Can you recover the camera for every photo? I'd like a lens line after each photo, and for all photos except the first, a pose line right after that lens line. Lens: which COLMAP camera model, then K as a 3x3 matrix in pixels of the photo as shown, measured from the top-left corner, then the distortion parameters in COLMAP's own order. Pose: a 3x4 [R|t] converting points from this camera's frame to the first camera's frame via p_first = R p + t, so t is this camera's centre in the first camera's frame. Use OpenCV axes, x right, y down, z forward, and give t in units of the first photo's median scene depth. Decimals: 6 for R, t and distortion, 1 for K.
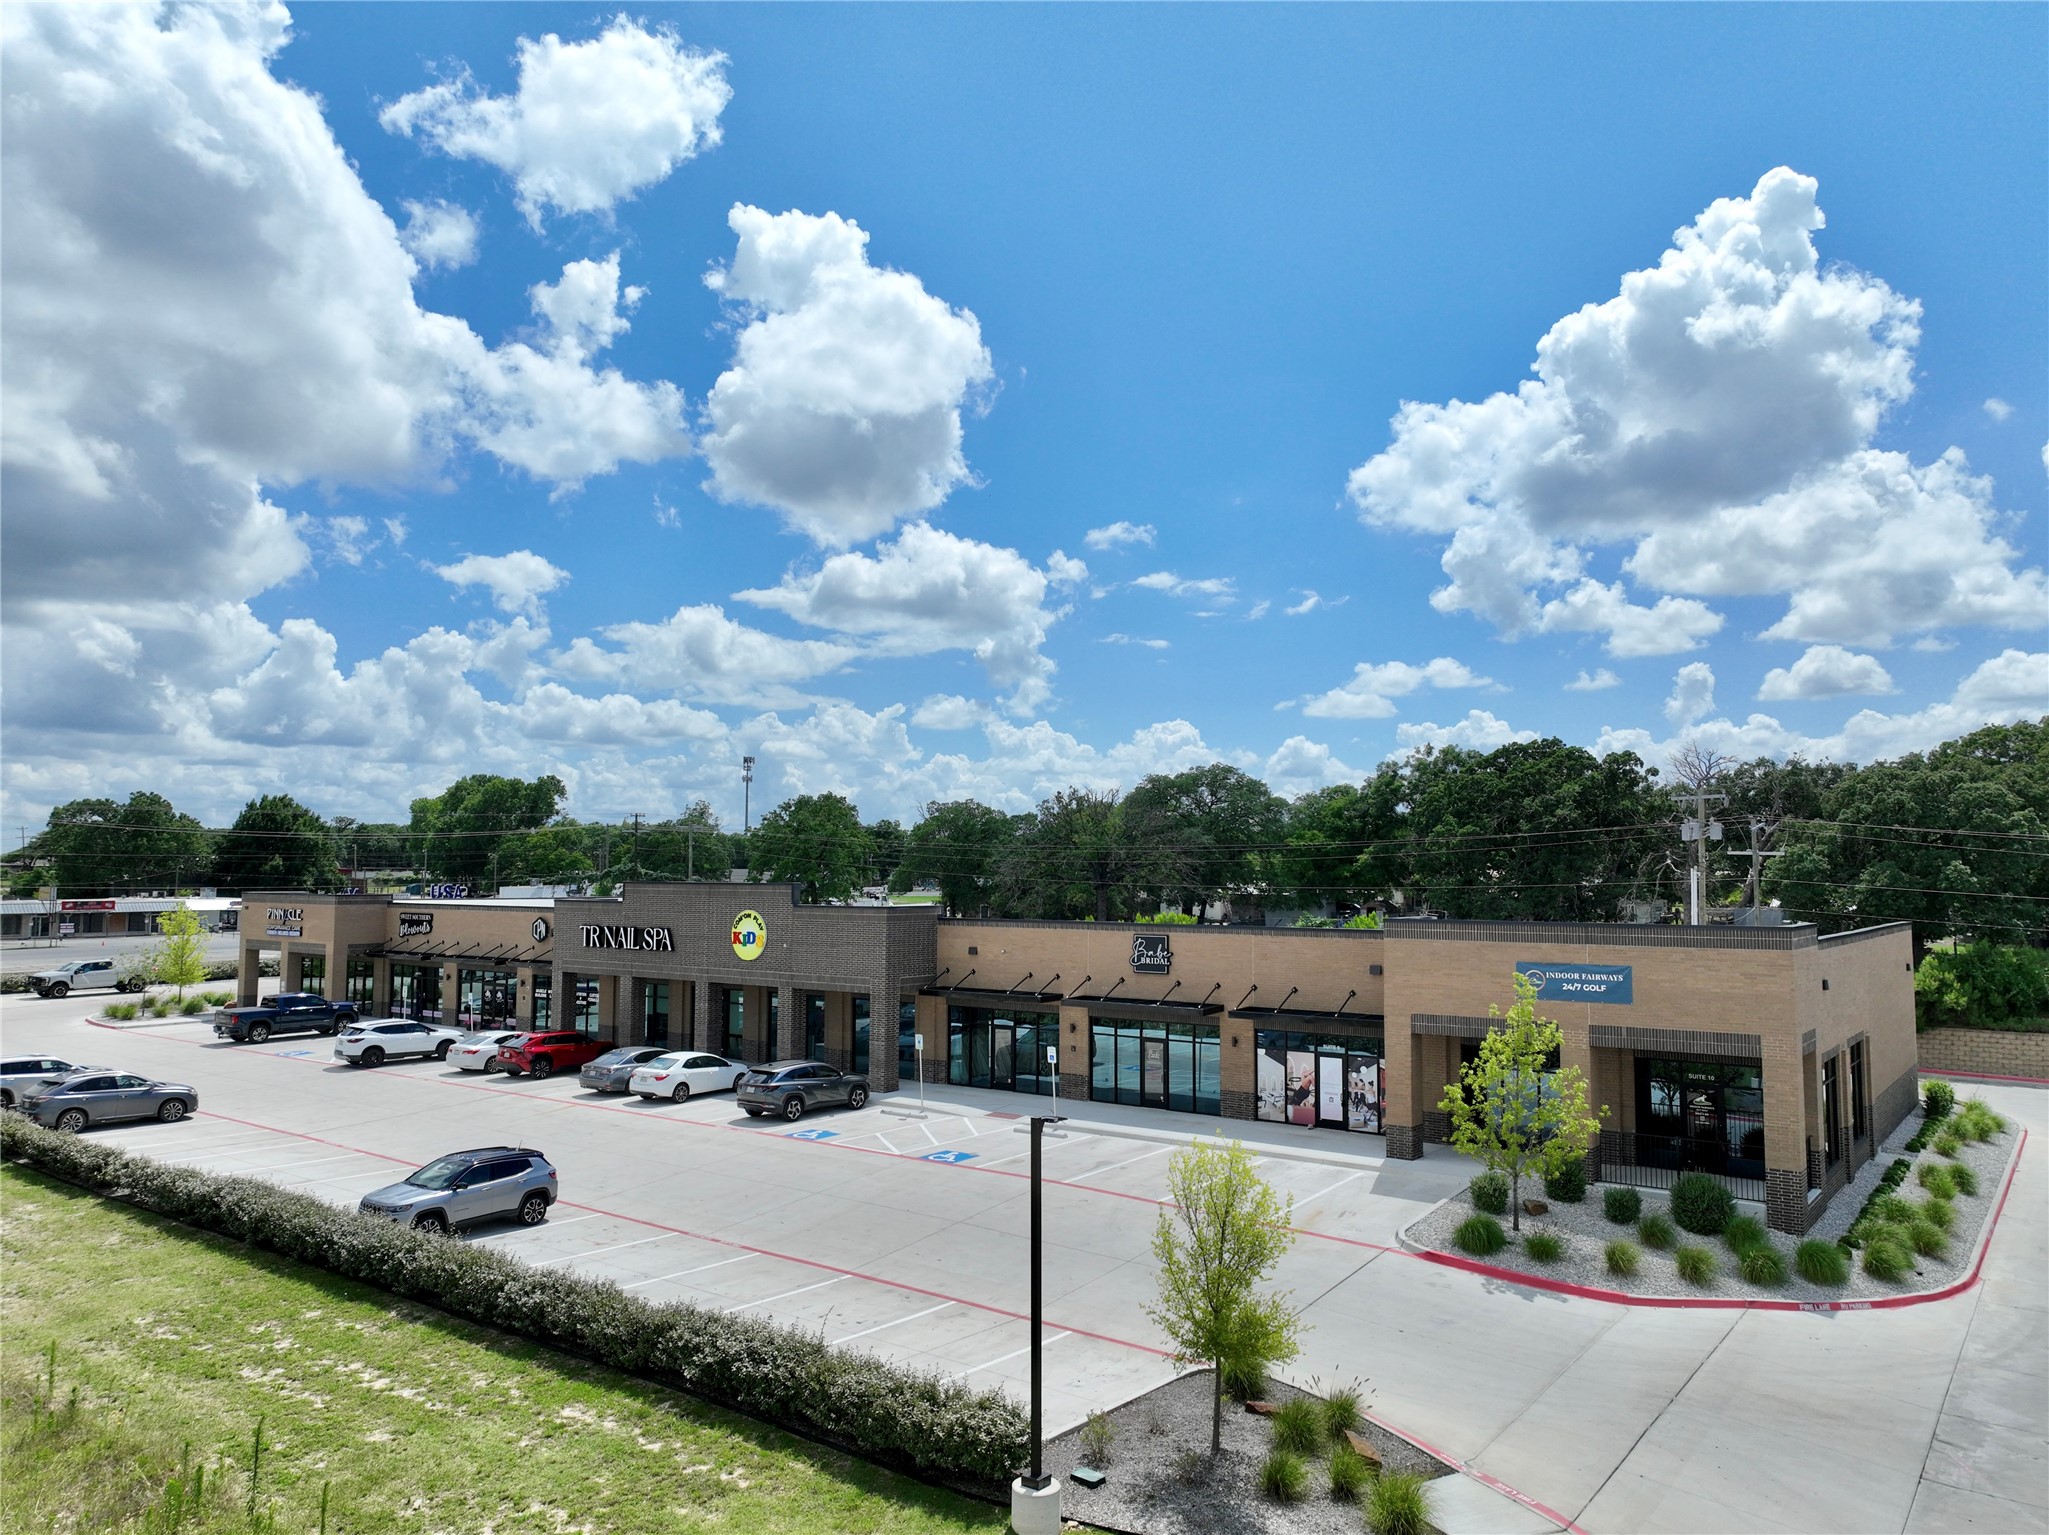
lens RADIAL K [[1412.4, 0, 1038.1], [0, 1412.4, 765.9], [0, 0, 1]] dist [0.004907, 0.002138]
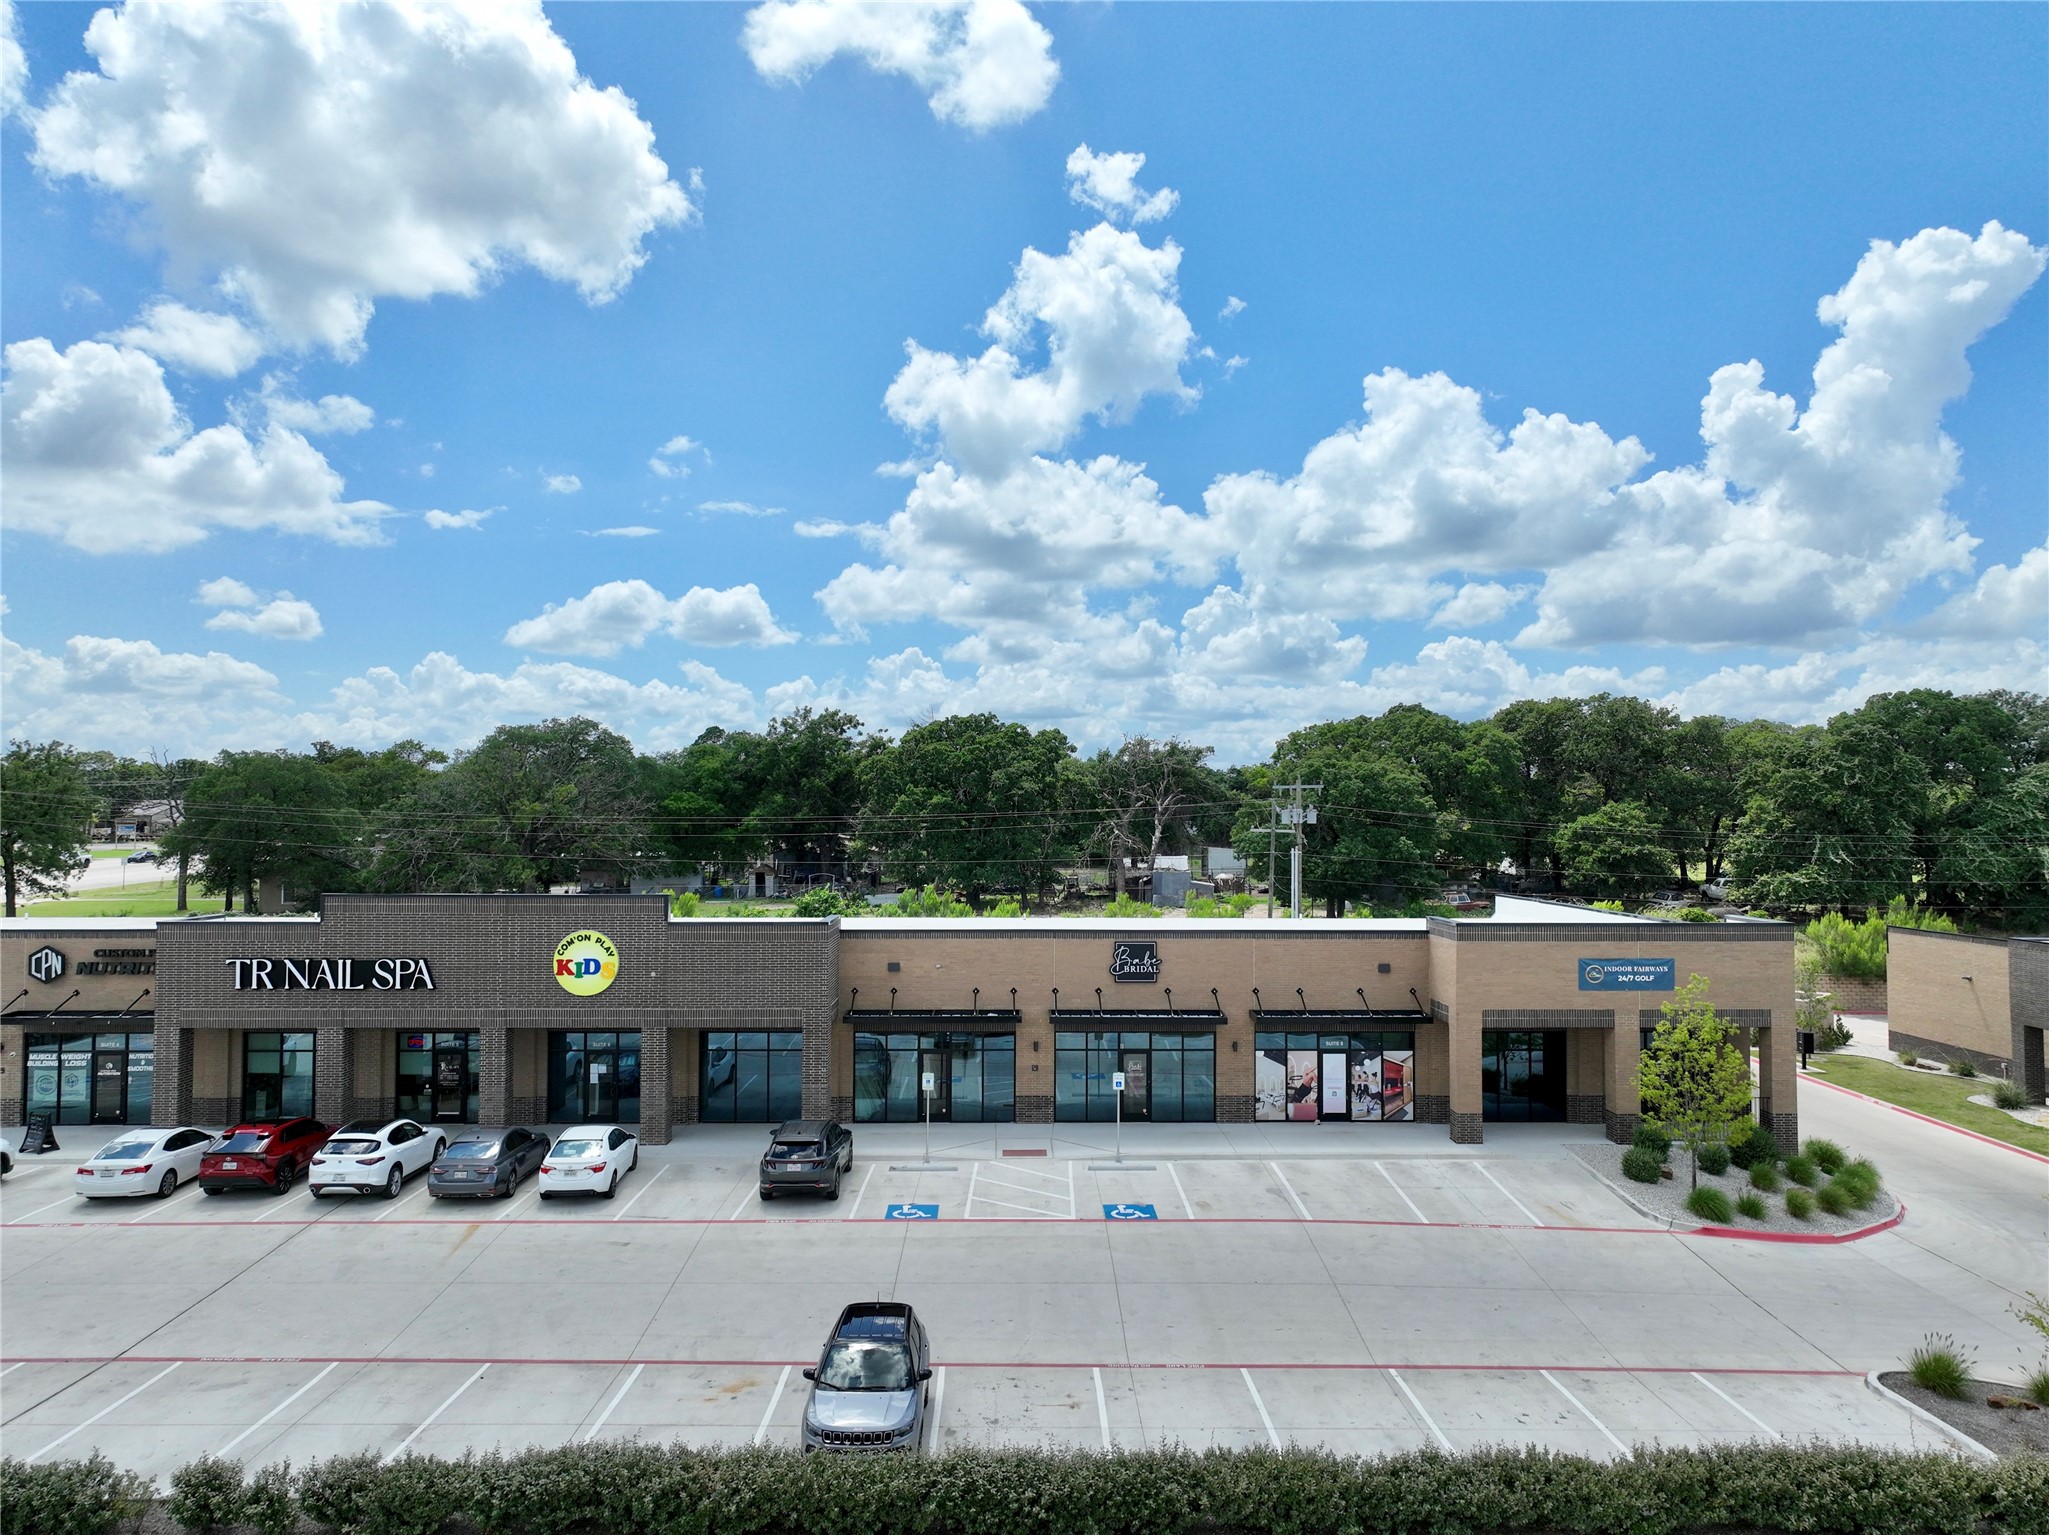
lens RADIAL K [[1421.3, 0, 1024.5], [0, 1421.3, 767.5], [0, 0, 1]] dist [0.003301, 0.005949]
pose [[0.795133, 0.019057, 0.606136, -0.610712], [-0.045265, 0.998583, 0.027984, -0.023208], [-0.604744, -0.049688, 0.794869, 0.313460]]
